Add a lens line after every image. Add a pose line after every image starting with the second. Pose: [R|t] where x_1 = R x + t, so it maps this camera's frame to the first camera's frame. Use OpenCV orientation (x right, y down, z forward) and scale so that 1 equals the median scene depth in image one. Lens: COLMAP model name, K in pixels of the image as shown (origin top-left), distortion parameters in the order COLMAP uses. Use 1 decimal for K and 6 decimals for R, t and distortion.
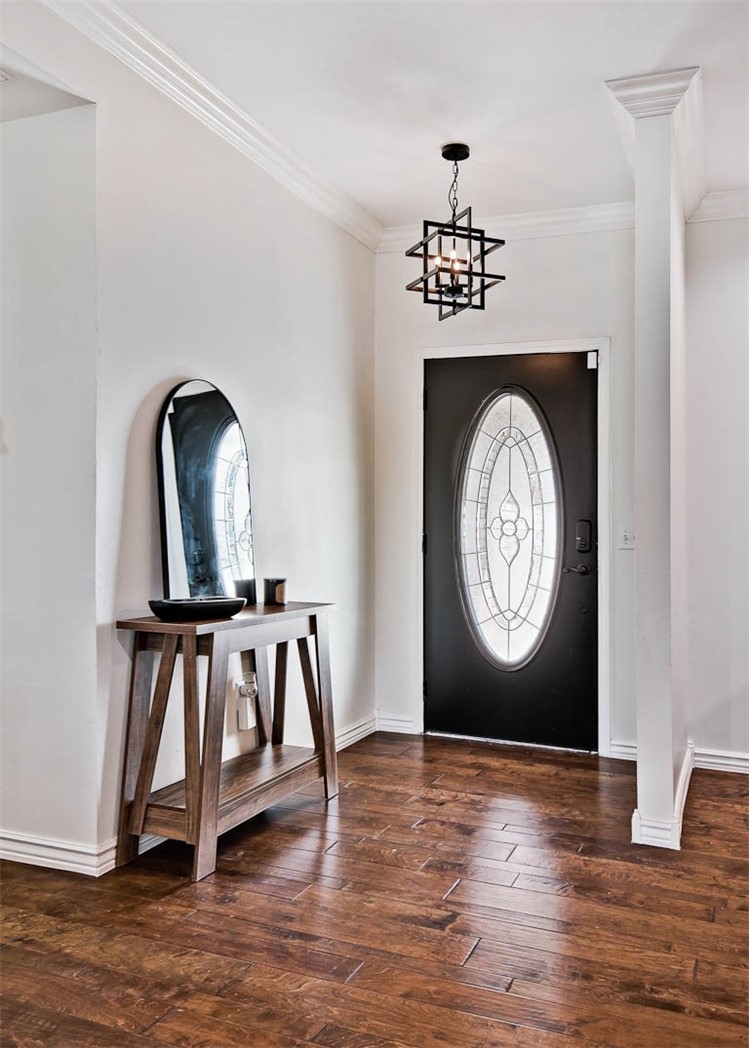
lens RADIAL K [[895.9, 0, 374.5], [0, 895.9, 524.0], [0, 0, 1]] dist [0.039702, -0.003984]
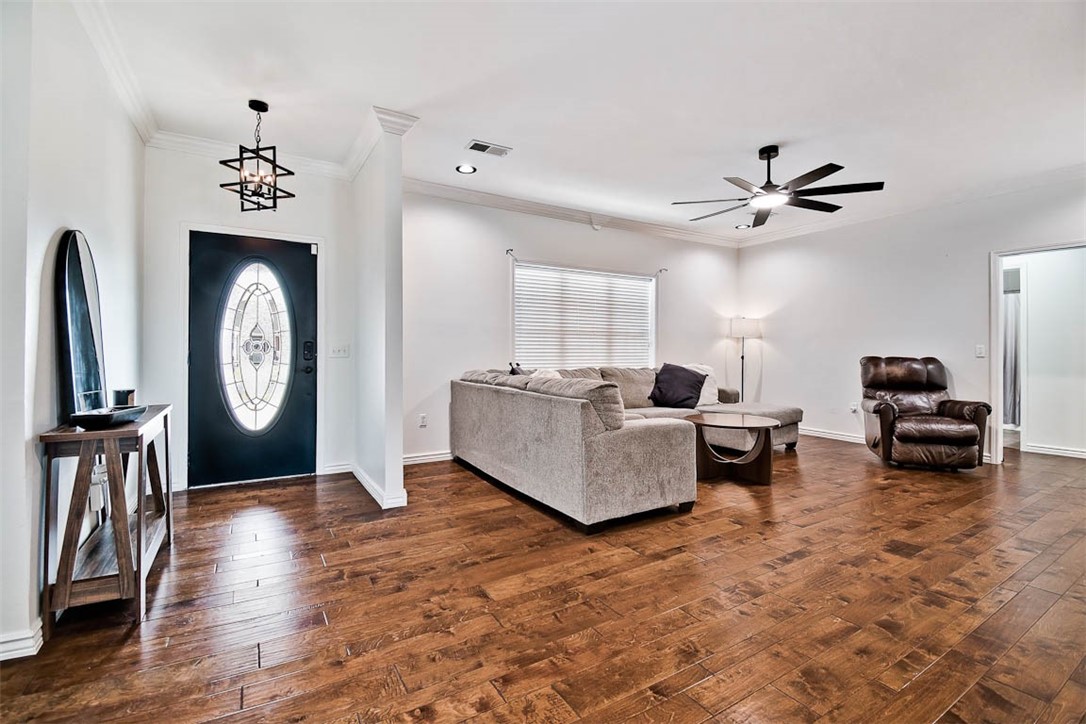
lens RADIAL K [[489.2, 0, 539.6], [0, 489.2, 356.1], [0, 0, 1]] dist [0.023255, -0.023875]
pose [[0.612939, -0.031887, 0.789486, -0.295579], [0.005537, 0.999334, 0.036063, -0.009334], [-0.790111, -0.017733, 0.612708, 0.089111]]
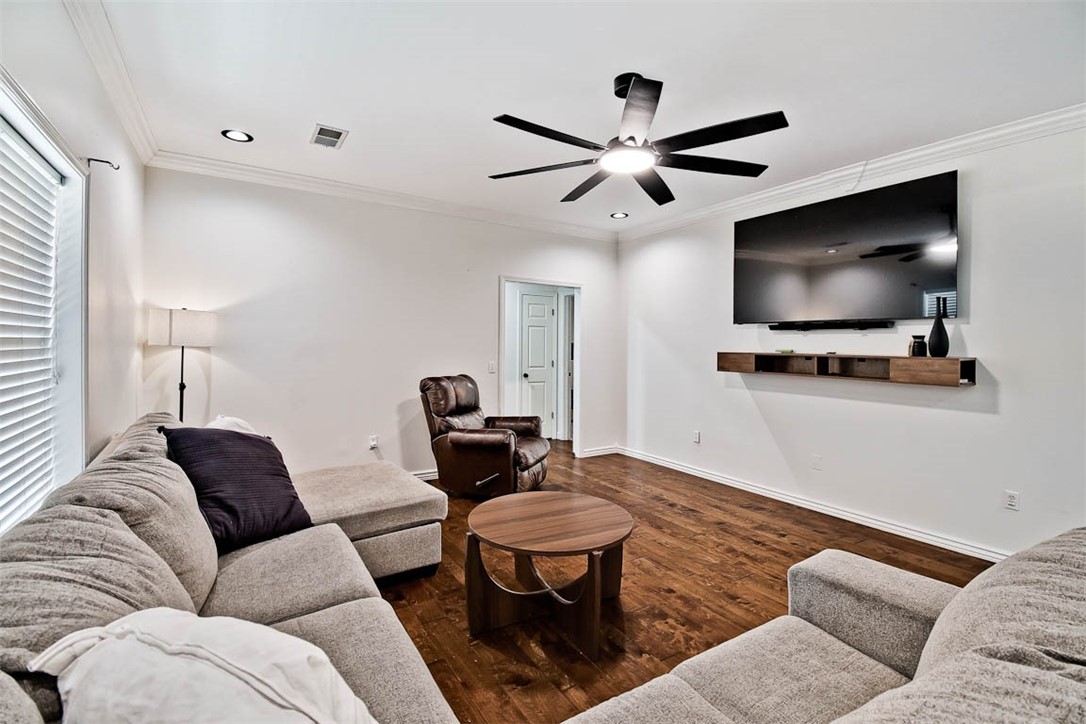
lens RADIAL K [[489.2, 0, 539.6], [0, 489.2, 356.1], [0, 0, 1]] dist [0.023255, -0.023875]
pose [[-0.810731, -0.052599, 0.583051, 0.487505], [-0.043147, 0.998615, 0.030092, -0.049617], [-0.583826, -0.000761, -0.811878, 0.951030]]
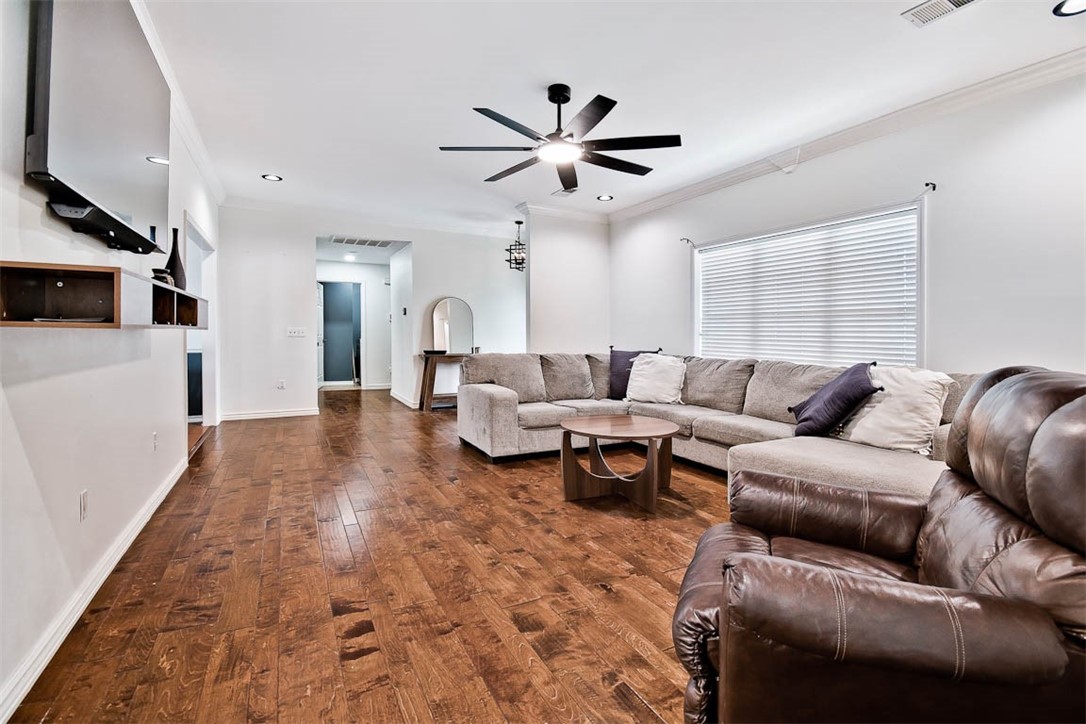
lens RADIAL K [[489.2, 0, 539.6], [0, 489.2, 356.1], [0, 0, 1]] dist [0.023255, -0.023875]
pose [[0.759439, -0.000189, -0.650578, 1.288558], [0.019861, 0.999541, 0.022894, 0.032984], [0.650275, -0.030308, 0.759094, -0.324364]]
